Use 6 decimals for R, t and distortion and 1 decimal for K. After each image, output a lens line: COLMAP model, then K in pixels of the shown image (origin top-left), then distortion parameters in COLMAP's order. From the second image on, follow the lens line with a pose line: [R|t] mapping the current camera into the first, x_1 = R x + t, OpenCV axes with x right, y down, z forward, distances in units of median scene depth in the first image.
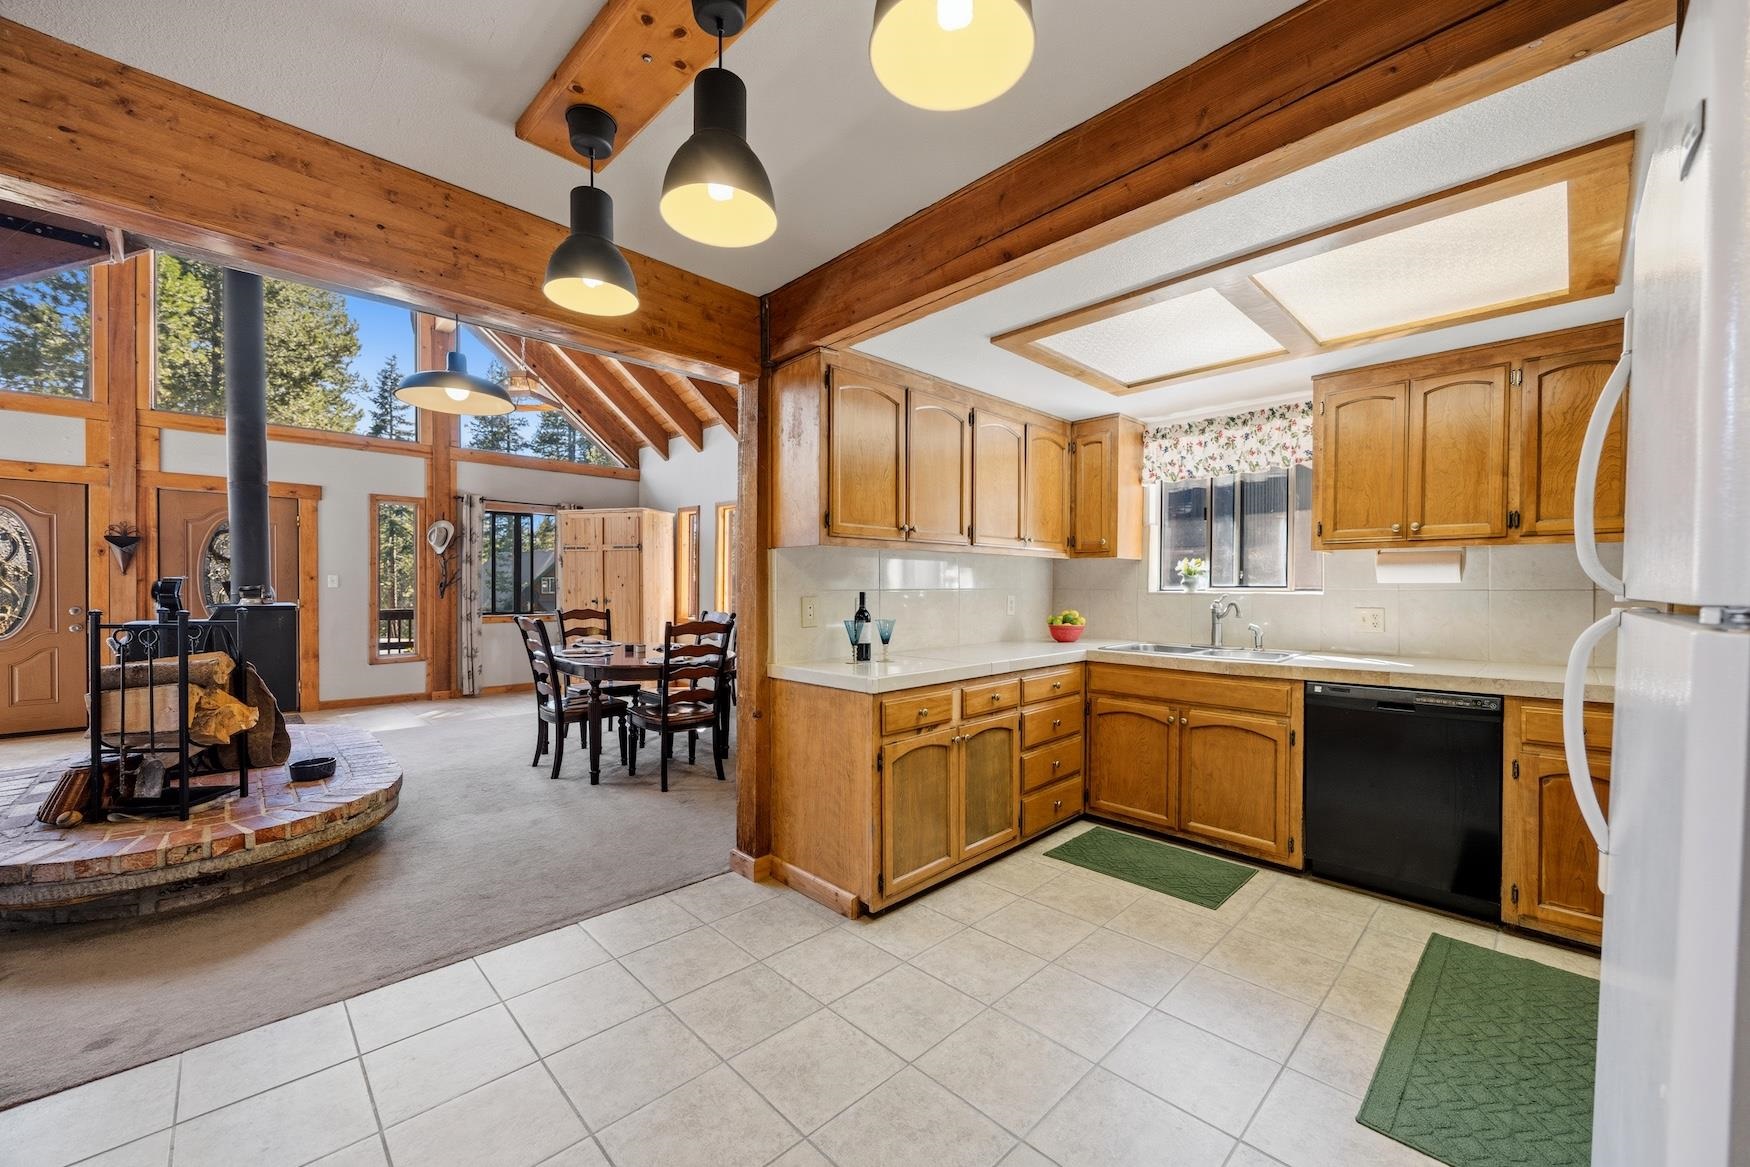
lens RADIAL K [[672.8, 0, 872.1], [0, 672.8, 589.9], [0, 0, 1]] dist [0.000077, 0.000363]
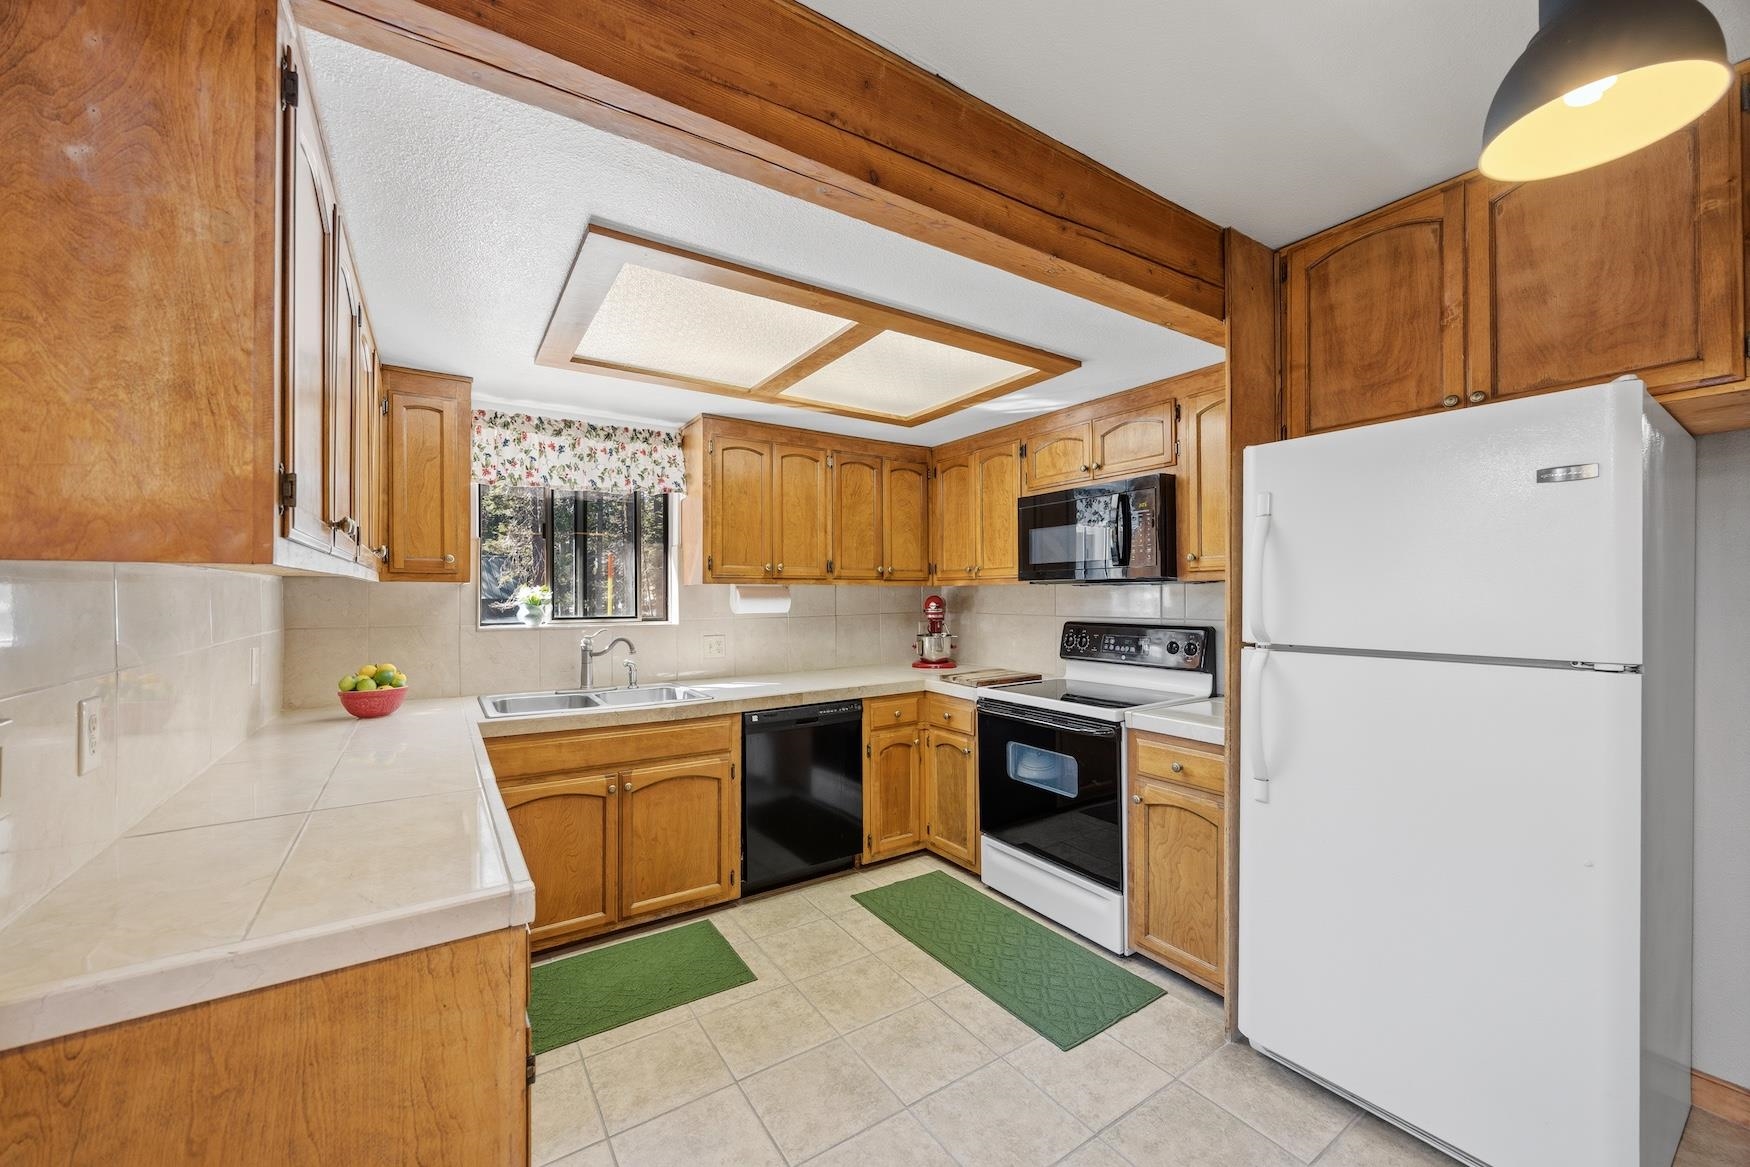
lens RADIAL K [[672.8, 0, 877.0], [0, 672.8, 590.9], [0, 0, 1]] dist [0.000077, 0.000363]
pose [[0.182040, 0.000924, 0.983291, -0.315015], [0.005368, 0.999984, -0.001934, -0.045554], [-0.983276, 0.005630, 0.182032, 0.575712]]
